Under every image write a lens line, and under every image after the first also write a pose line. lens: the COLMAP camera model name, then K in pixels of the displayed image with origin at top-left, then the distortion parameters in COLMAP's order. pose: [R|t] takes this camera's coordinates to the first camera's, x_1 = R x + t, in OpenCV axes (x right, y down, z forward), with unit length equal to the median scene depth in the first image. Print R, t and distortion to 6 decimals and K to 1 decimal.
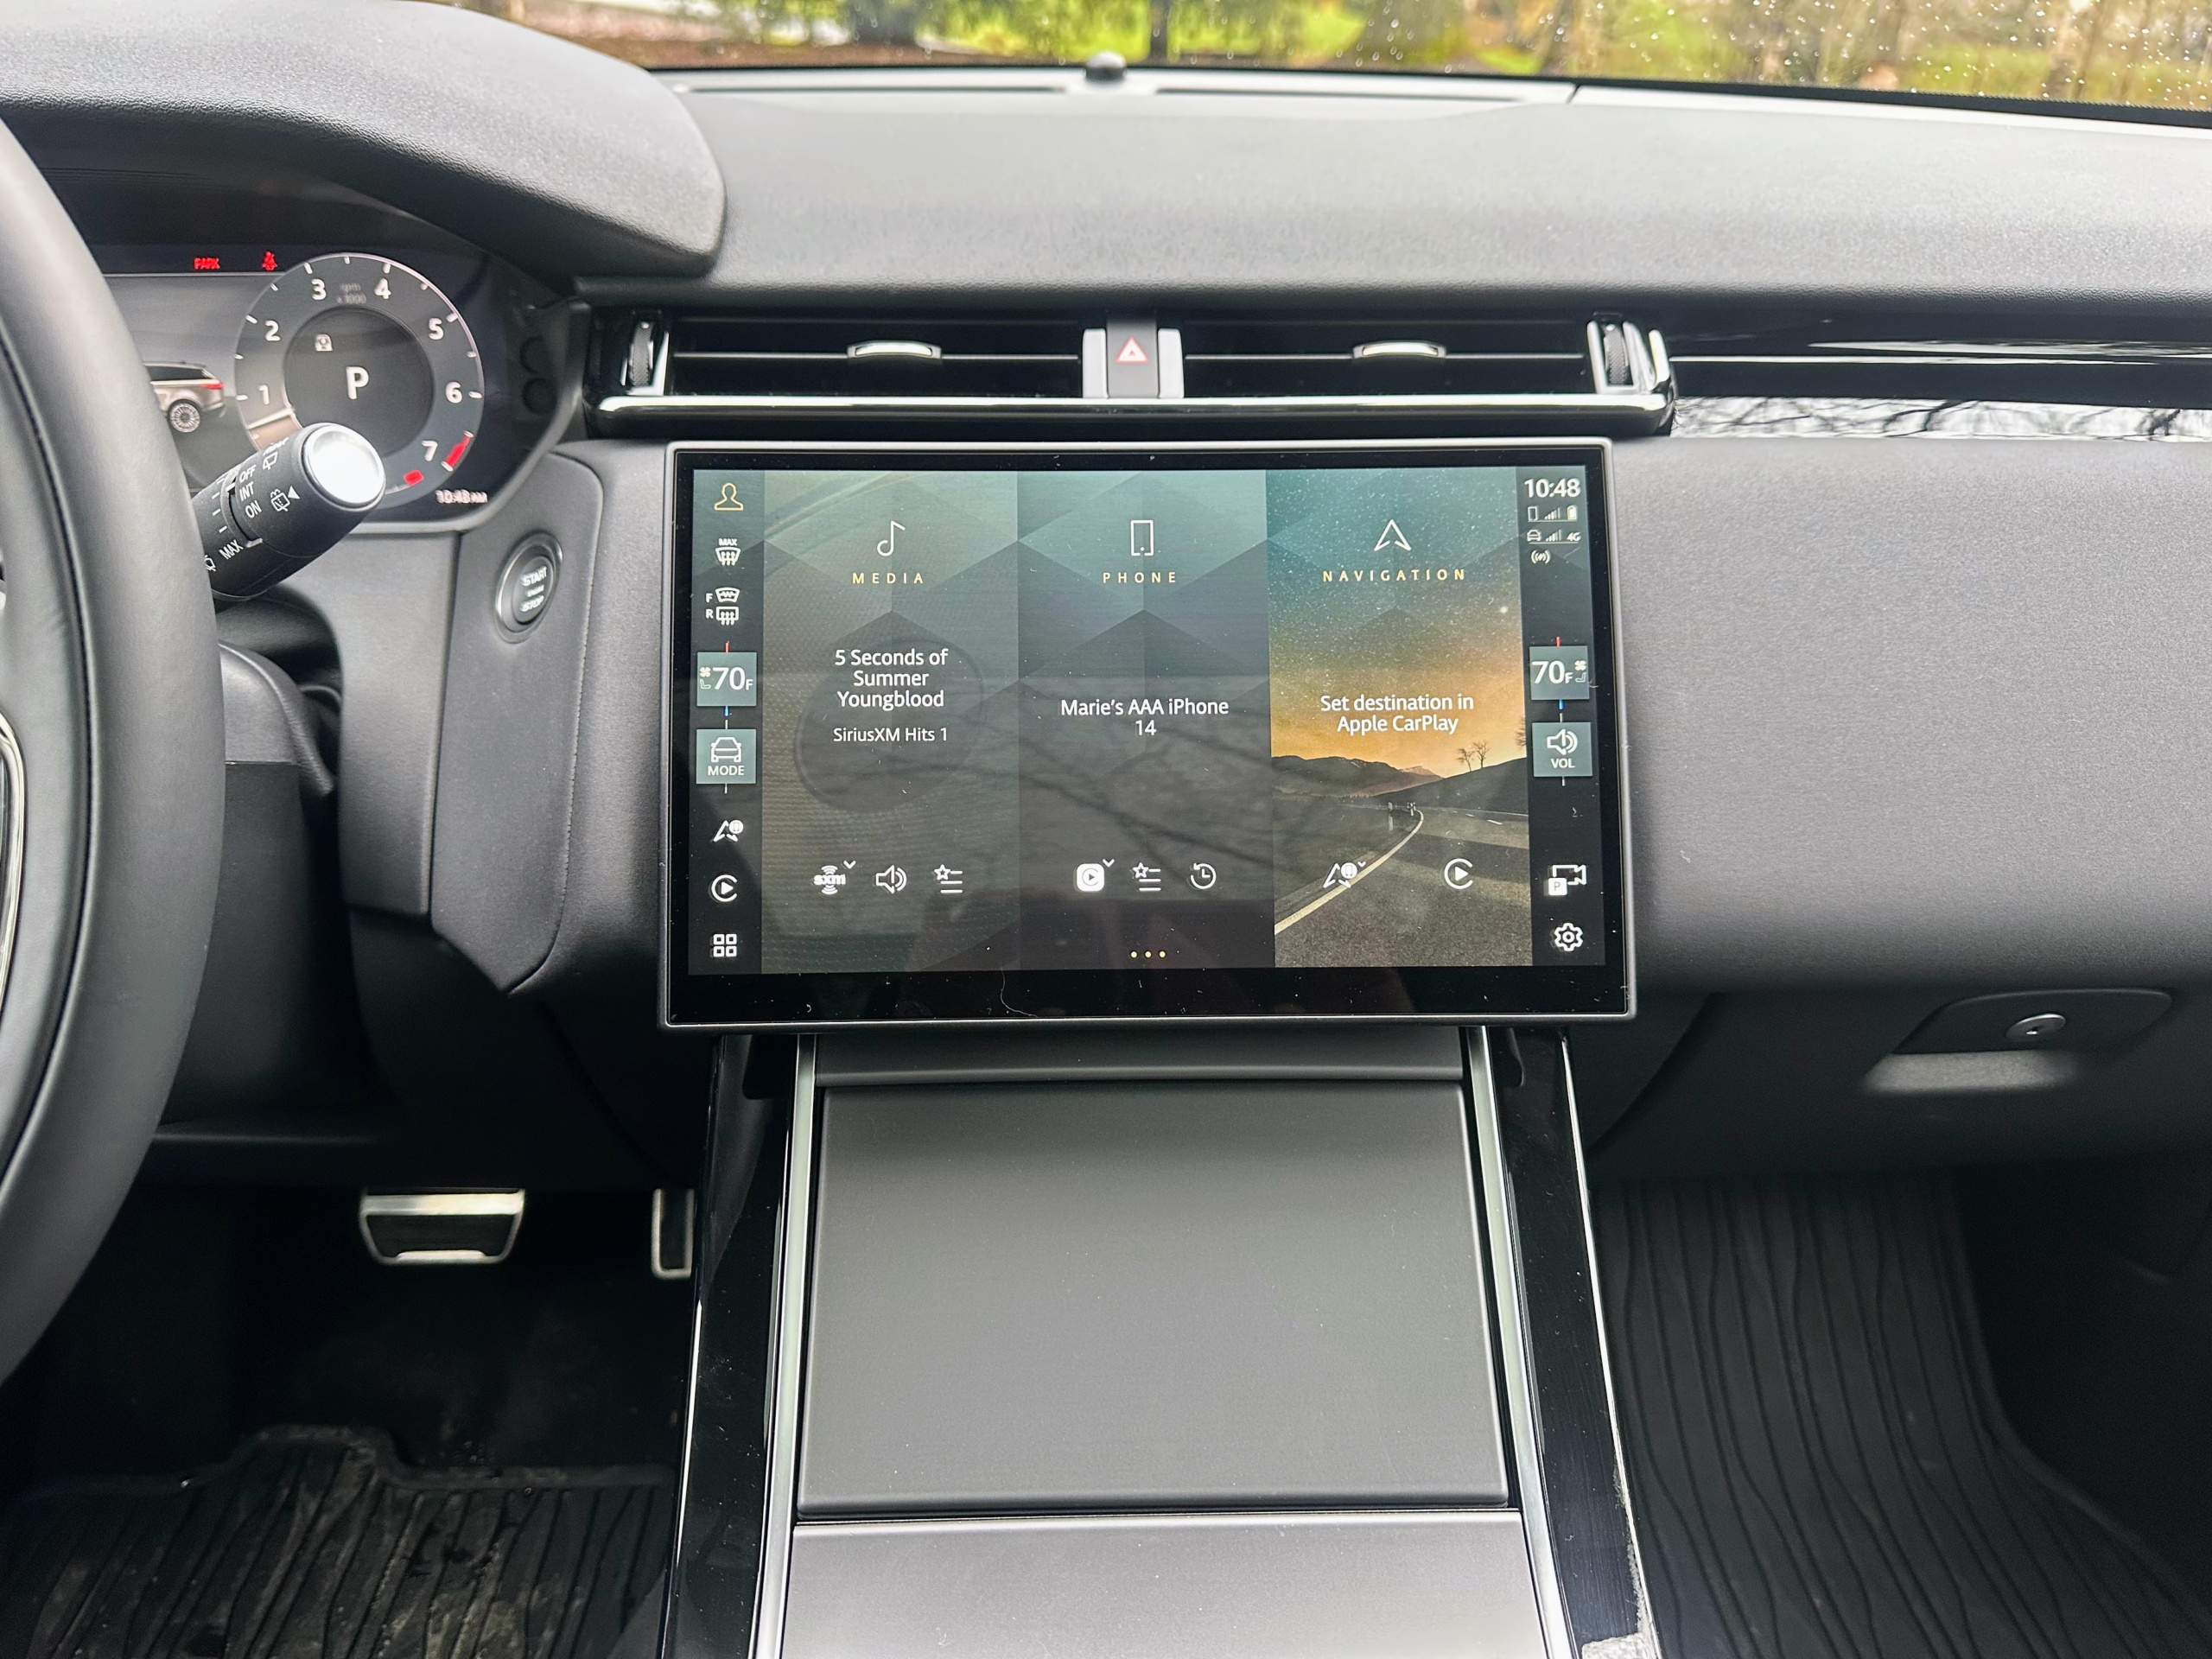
lens RADIAL K [[1584.2, 0, 1109.1], [0, 1584.2, 844.3], [0, 0, 1]] dist [0.054569, -0.039424]
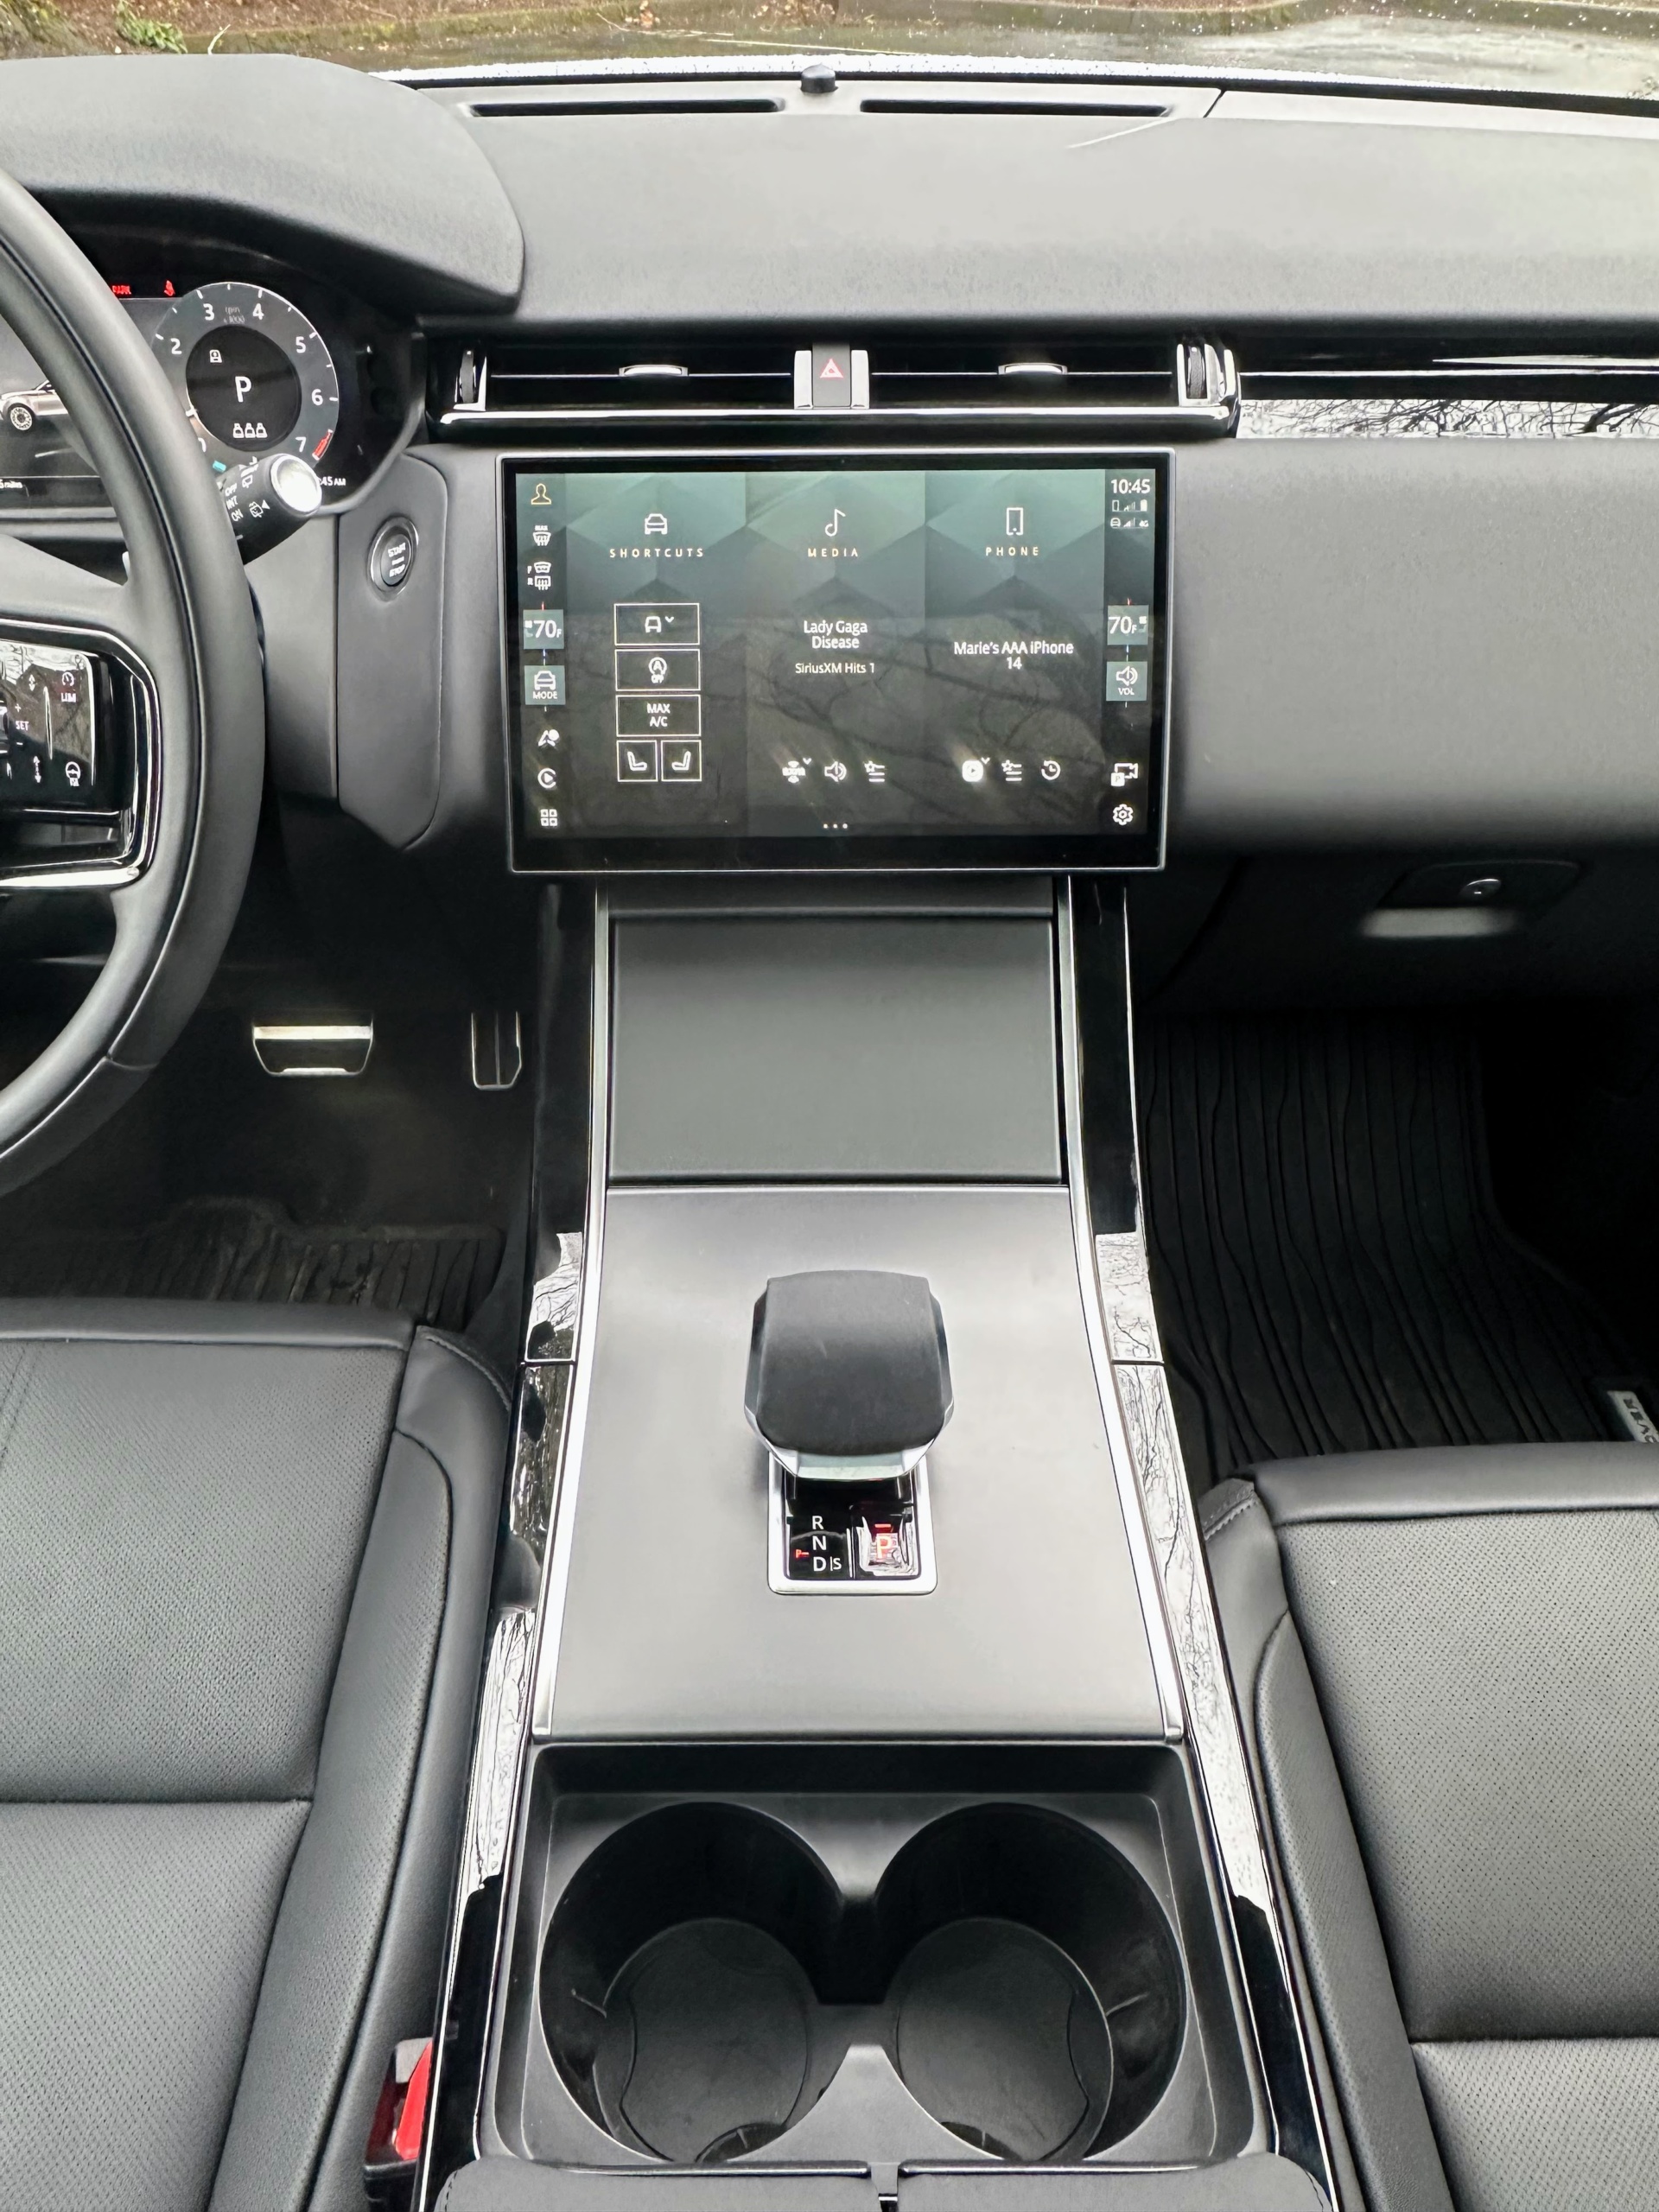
lens RADIAL K [[1444.1, 0, 785.4], [0, 1444.1, 1085.1], [0, 0, 1]] dist [-0.002265, 0.000536]
pose [[0.999558, 0.009929, -0.028028, 0.016112], [-0.003615, 0.976186, 0.216905, 0.012716], [0.029514, -0.216708, 0.975790, -0.309864]]
